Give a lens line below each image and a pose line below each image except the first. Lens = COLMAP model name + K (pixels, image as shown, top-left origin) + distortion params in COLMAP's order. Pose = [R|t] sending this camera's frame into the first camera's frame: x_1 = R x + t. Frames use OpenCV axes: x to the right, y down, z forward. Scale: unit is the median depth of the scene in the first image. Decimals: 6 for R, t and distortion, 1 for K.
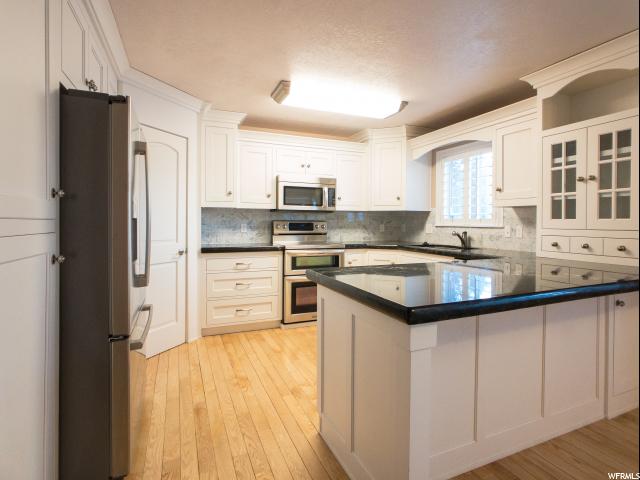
lens RADIAL K [[342.2, 0, 321.9], [0, 342.2, 224.6], [0, 0, 1]] dist [-0.033916, 0.018154]
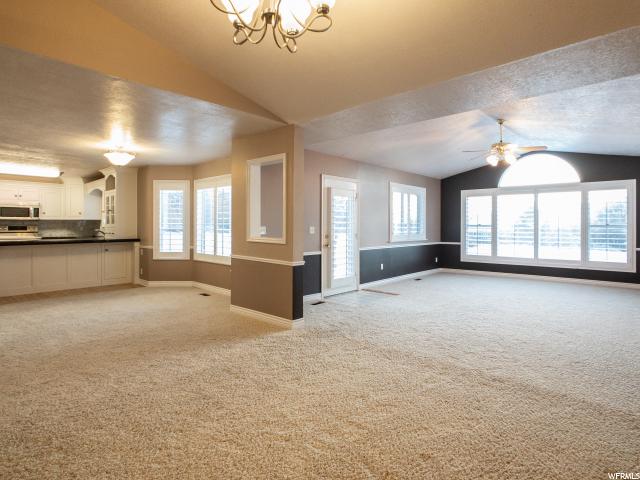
lens RADIAL K [[342.2, 0, 321.9], [0, 342.2, 224.6], [0, 0, 1]] dist [-0.033916, 0.018154]
pose [[0.899362, -0.005128, 0.437174, 0.640619], [0.009331, 0.999929, -0.007467, 0.015558], [-0.437105, 0.010795, 0.899346, -1.378451]]
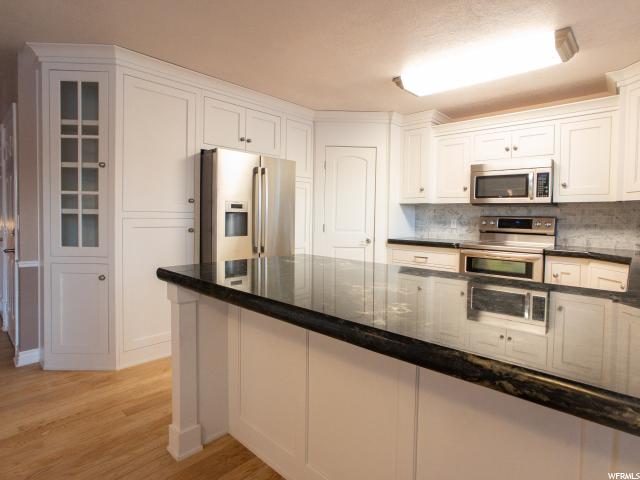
lens RADIAL K [[342.2, 0, 321.9], [0, 342.2, 224.6], [0, 0, 1]] dist [-0.033916, 0.018154]
pose [[0.396398, 0.025982, -0.917711, 0.519809], [-0.017792, 0.999629, 0.020617, -0.000367], [0.917906, 0.008155, 0.396713, 0.272141]]
